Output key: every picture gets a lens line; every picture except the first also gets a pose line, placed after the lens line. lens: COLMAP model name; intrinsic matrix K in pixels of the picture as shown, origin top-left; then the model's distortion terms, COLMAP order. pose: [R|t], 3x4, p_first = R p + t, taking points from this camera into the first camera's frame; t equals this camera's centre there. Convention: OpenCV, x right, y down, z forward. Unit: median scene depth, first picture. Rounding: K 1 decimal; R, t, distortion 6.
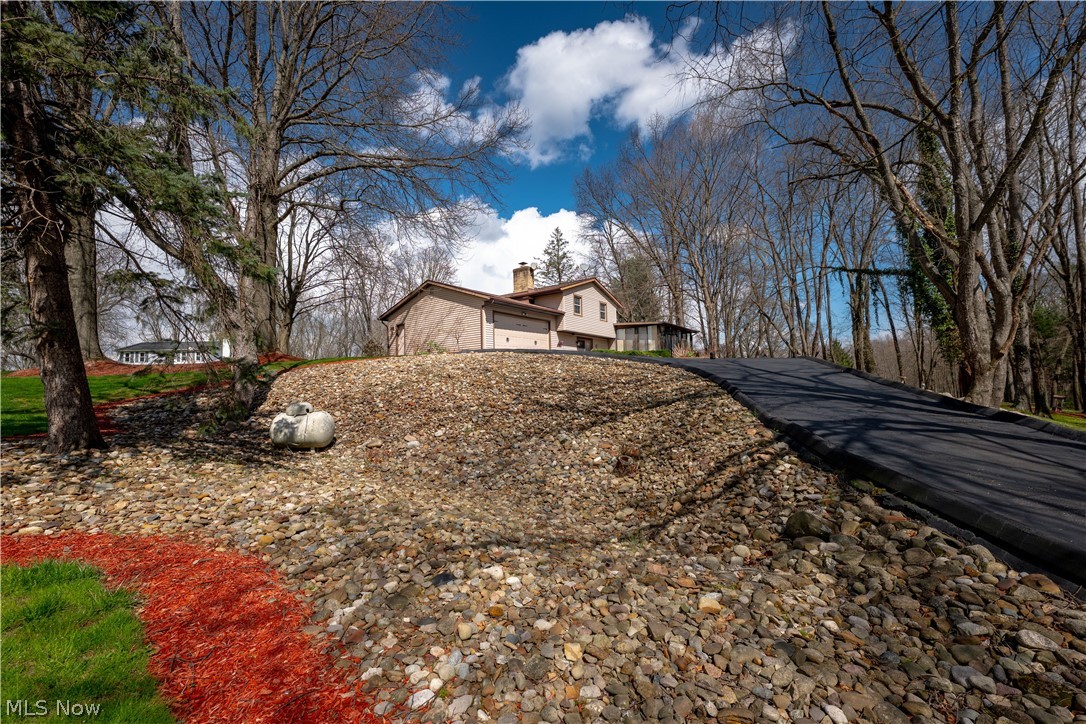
lens RADIAL K [[448.1, 0, 543.7], [0, 448.1, 358.4], [0, 0, 1]] dist [-0.001089, -0.000022]
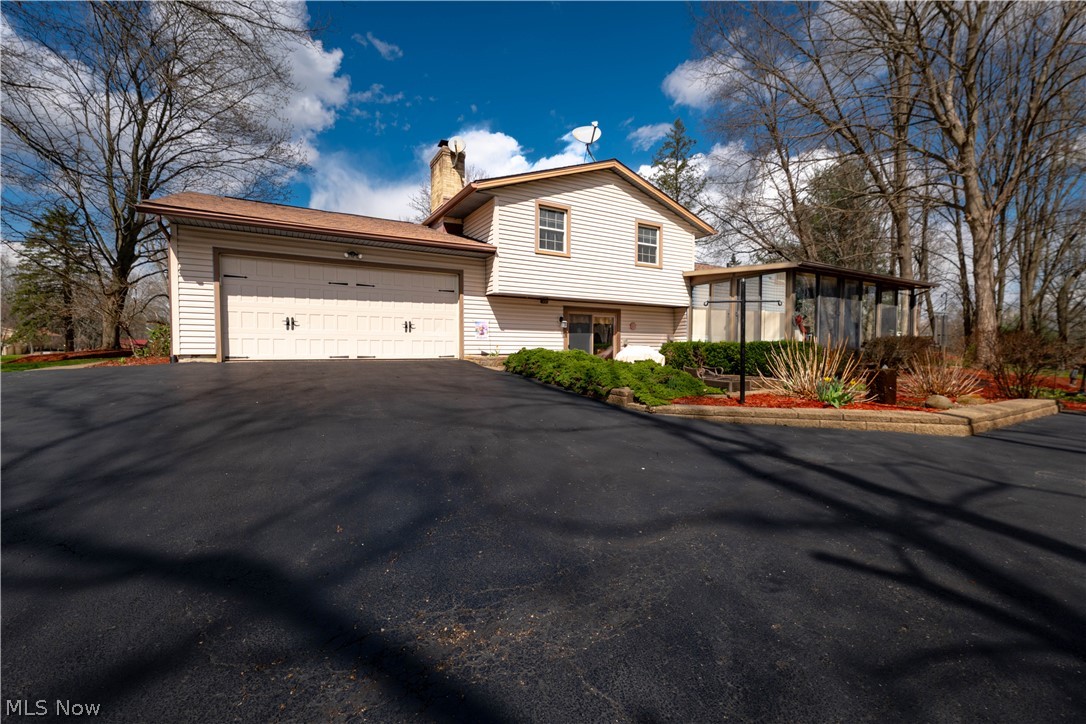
lens RADIAL K [[454.8, 0, 543.4], [0, 454.8, 351.5], [0, 0, 1]] dist [0.003071, 0.000155]
pose [[0.916493, 0.031036, -0.398845, 0.243787], [-0.000581, 0.997088, 0.076253, -0.041637], [0.400050, -0.069654, 0.913843, 0.637119]]
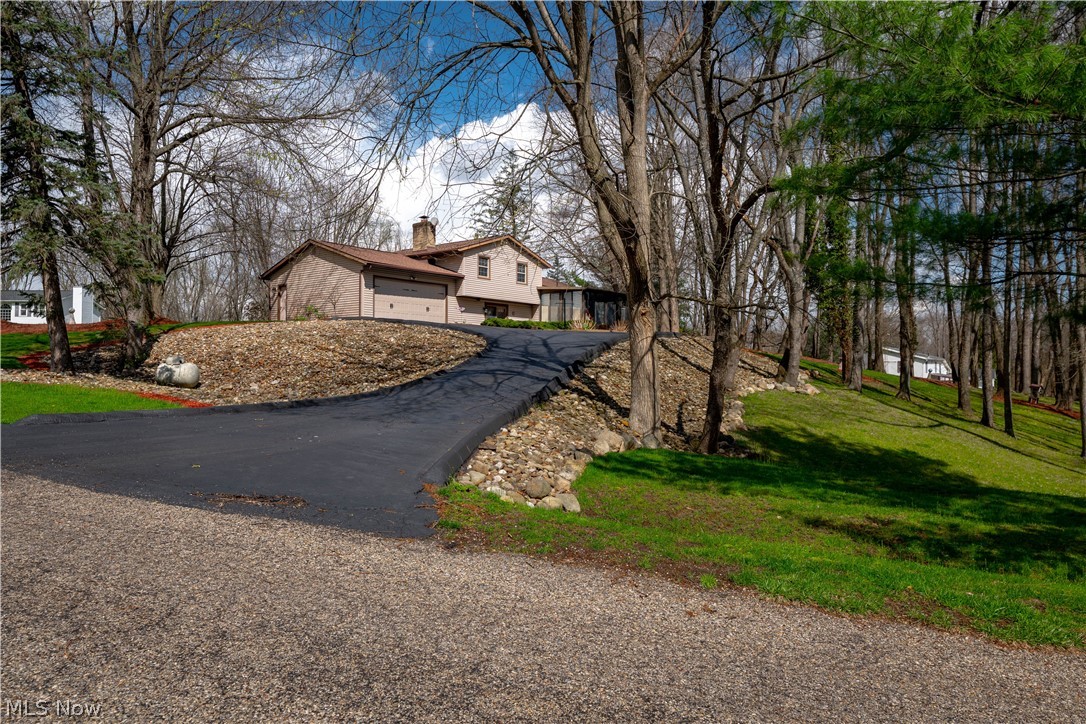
lens RADIAL K [[746.2, 0, 543.0], [0, 746.2, 361.3], [0, 0, 1]] dist [-0.000802, -0.000343]
pose [[0.998912, 0.028623, -0.036819, 0.260364], [-0.026622, 0.998201, 0.053724, -0.016133], [0.038291, -0.052686, 0.997877, -0.484928]]
